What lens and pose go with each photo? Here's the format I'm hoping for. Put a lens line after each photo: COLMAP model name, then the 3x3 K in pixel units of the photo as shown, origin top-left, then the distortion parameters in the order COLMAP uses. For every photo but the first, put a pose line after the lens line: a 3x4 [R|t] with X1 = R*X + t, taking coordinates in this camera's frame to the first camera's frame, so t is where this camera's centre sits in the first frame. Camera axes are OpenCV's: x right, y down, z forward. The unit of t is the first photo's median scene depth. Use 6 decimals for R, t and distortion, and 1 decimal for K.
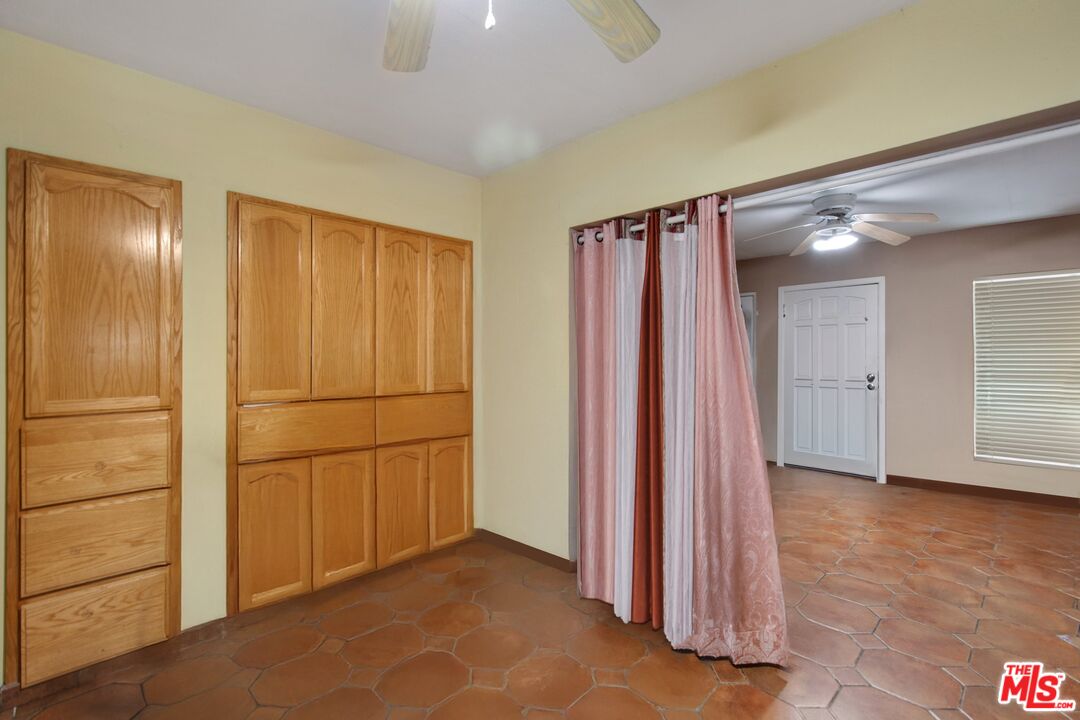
lens RADIAL K [[481.7, 0, 541.7], [0, 481.7, 355.9], [0, 0, 1]] dist [-0.000518, -0.000115]
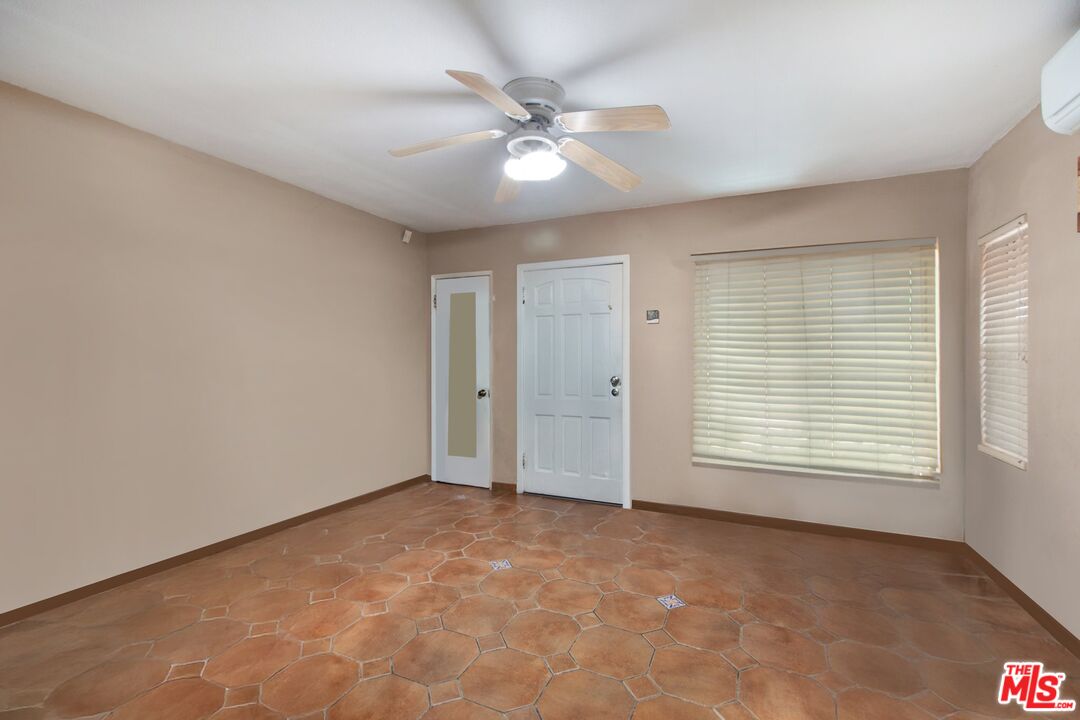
lens RADIAL K [[481.7, 0, 538.7], [0, 481.7, 356.6], [0, 0, 1]] dist [-0.000518, -0.000115]
pose [[0.930634, 0.000755, 0.365951, 0.285249], [-0.002646, 0.999986, 0.004668, 0.001556], [-0.365942, -0.005312, 0.930622, 0.314903]]
